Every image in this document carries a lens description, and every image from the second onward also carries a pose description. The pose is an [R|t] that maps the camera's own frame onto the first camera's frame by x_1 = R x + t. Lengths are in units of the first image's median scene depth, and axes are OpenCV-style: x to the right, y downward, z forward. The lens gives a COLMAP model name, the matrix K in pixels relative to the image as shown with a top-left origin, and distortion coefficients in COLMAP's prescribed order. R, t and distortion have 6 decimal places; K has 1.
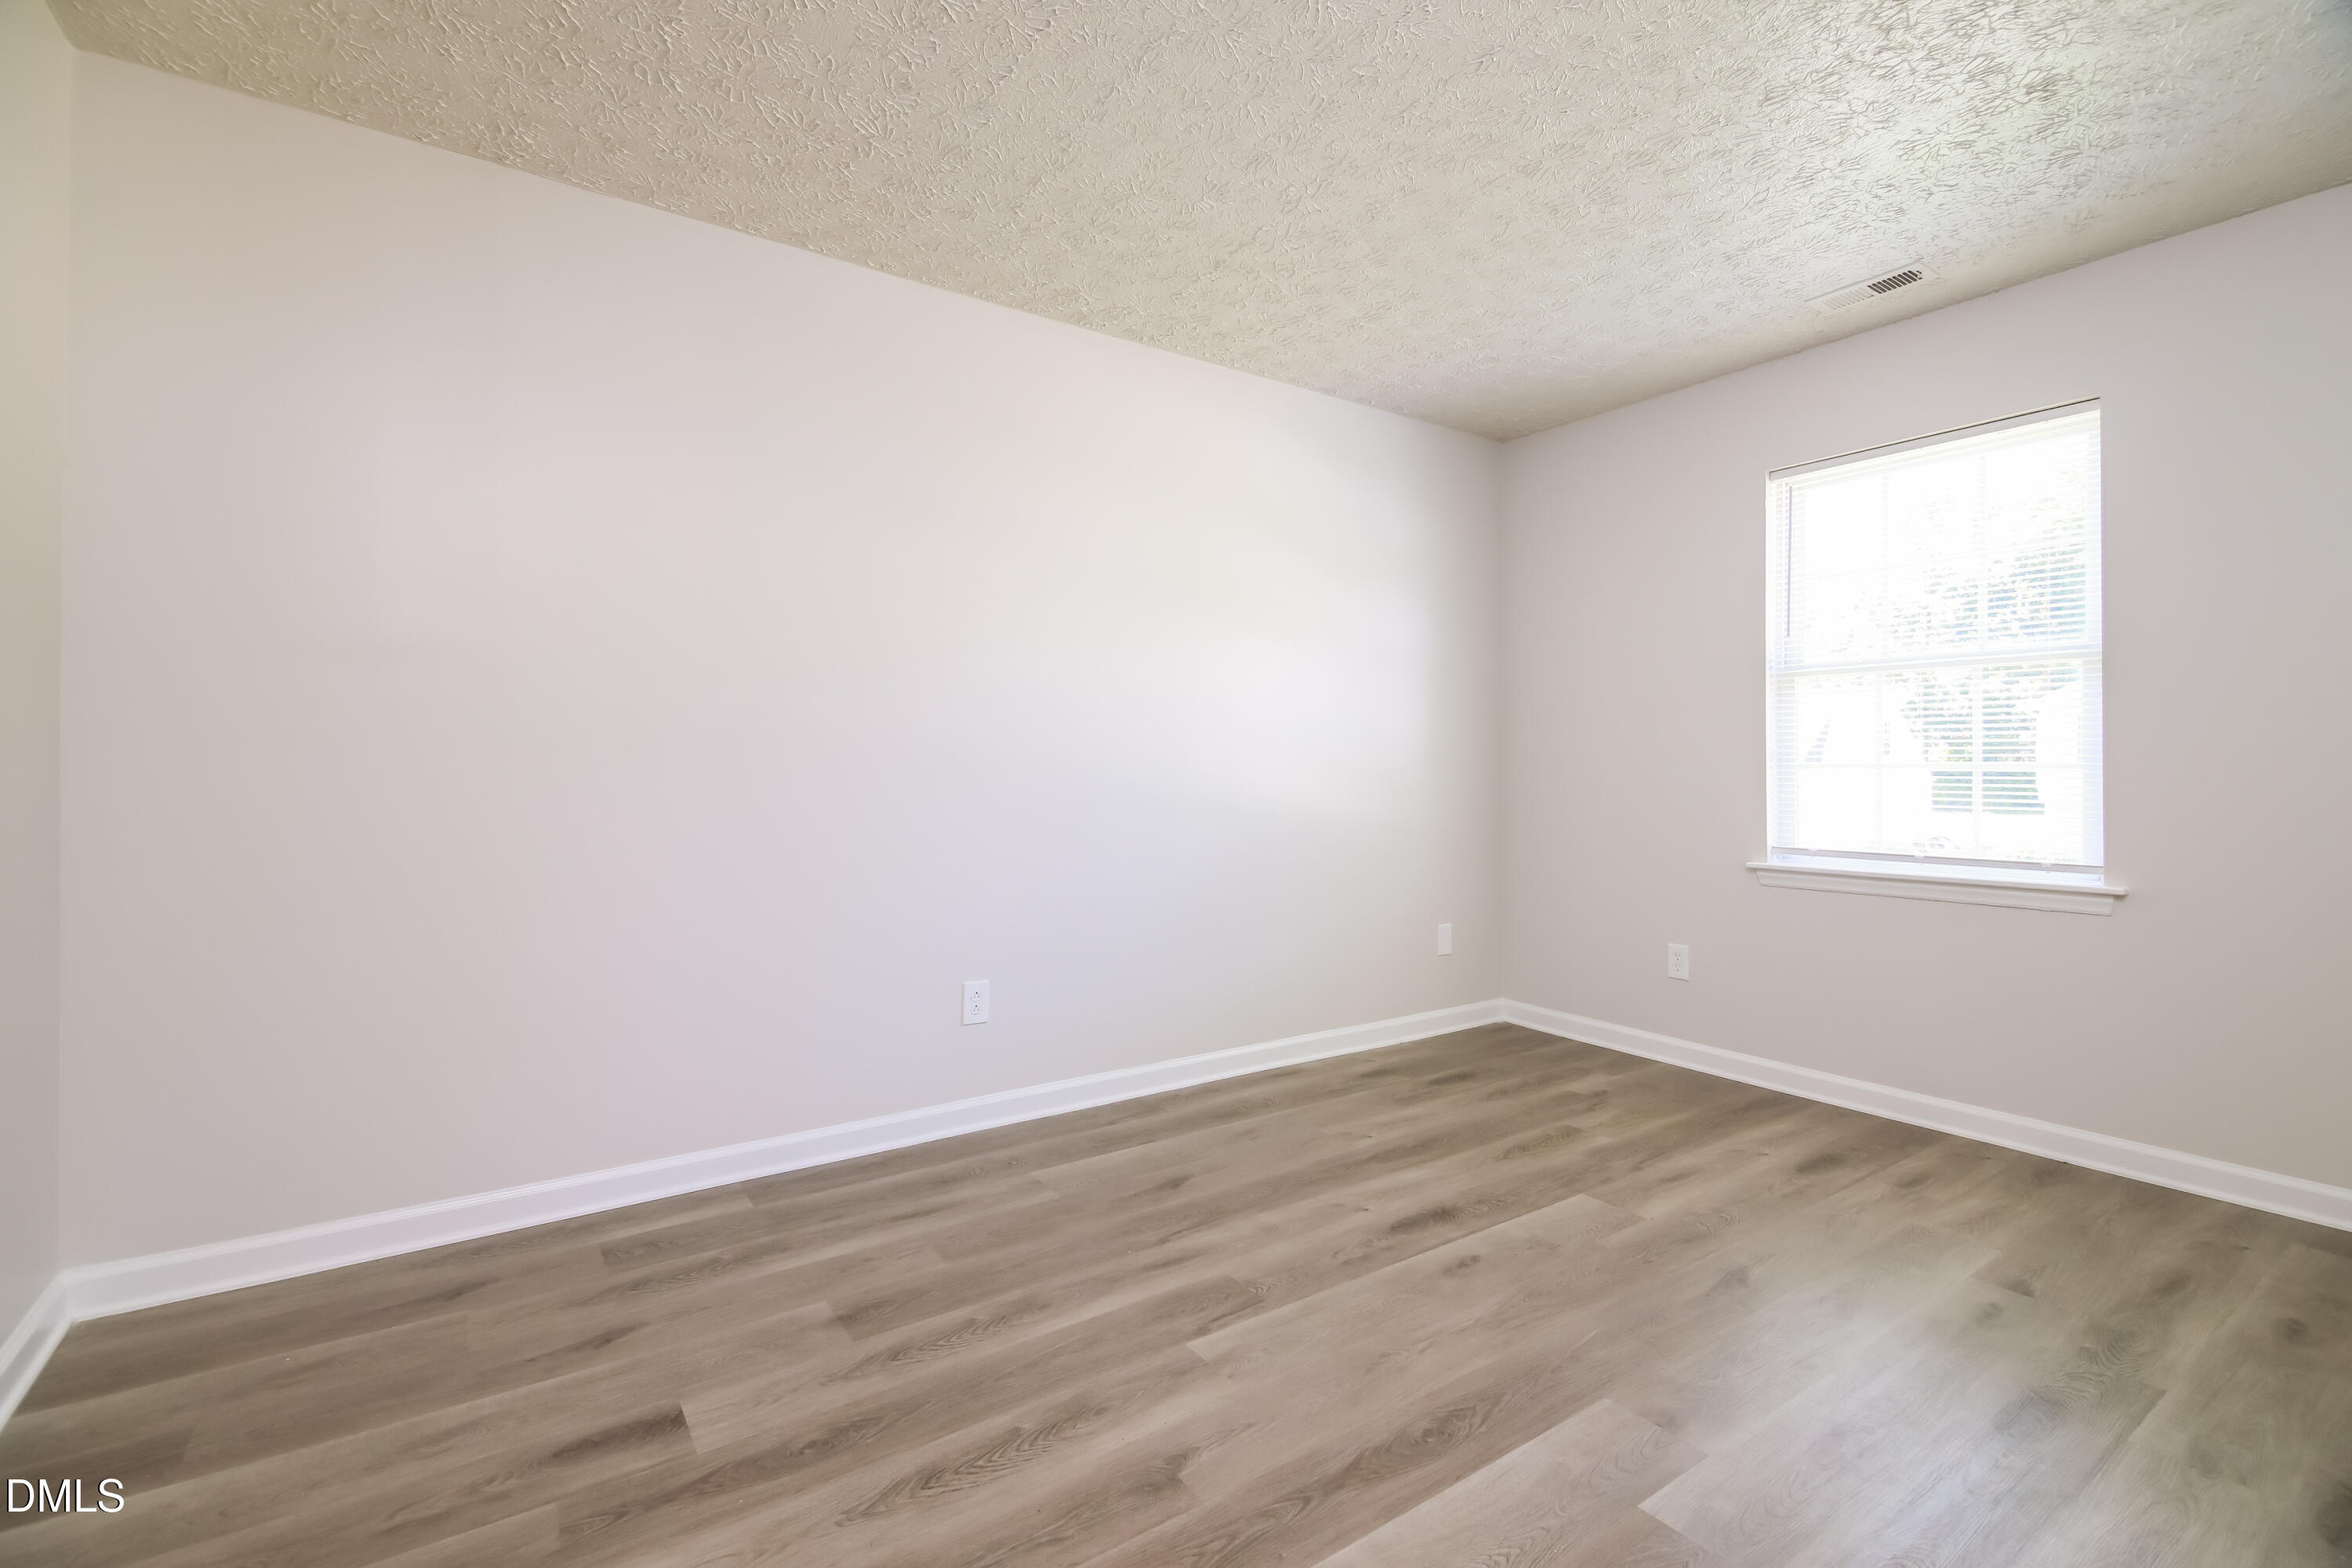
lens RADIAL K [[1047.9, 0, 1171.2], [0, 1047.9, 754.0], [0, 0, 1]] dist [0.001851, 0.000000]
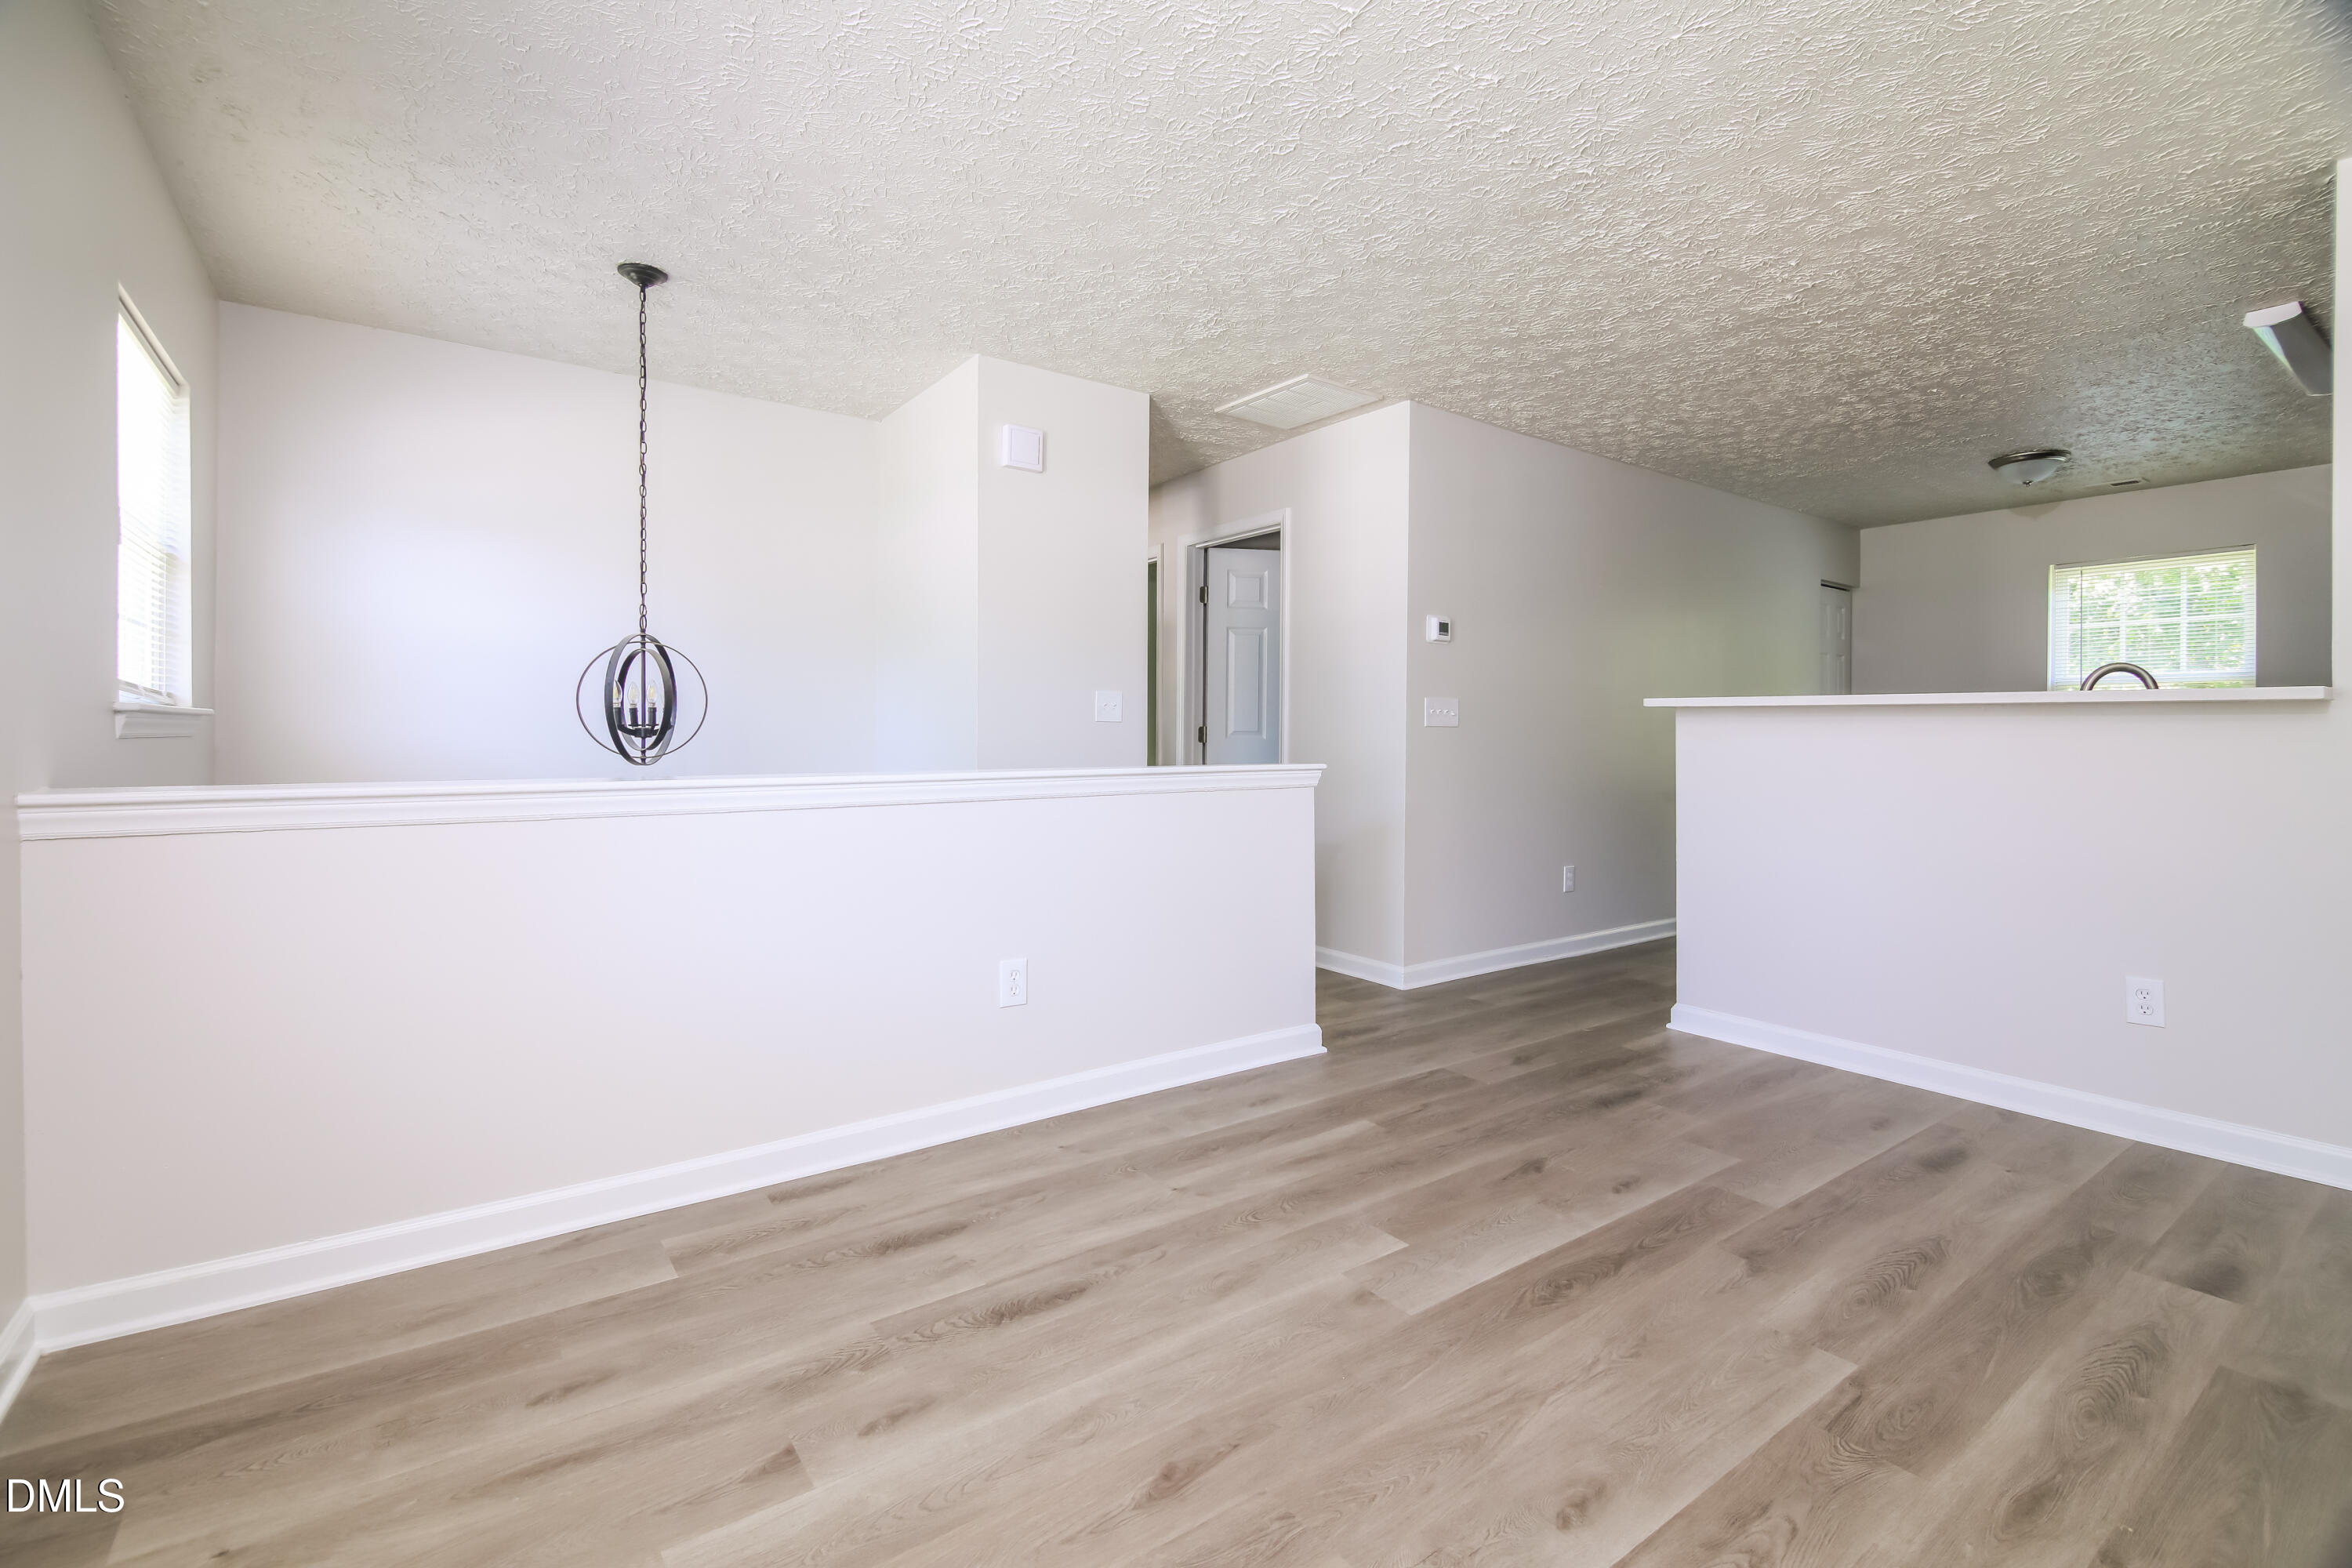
lens RADIAL K [[1047.9, 0, 1171.2], [0, 1047.9, 754.0], [0, 0, 1]] dist [0.001851, 0.000000]
pose [[-0.999638, -0.010720, -0.024666, 0.667689], [-0.010917, 0.999909, 0.007884, 0.035593], [0.024579, 0.008151, -0.999665, 1.985281]]
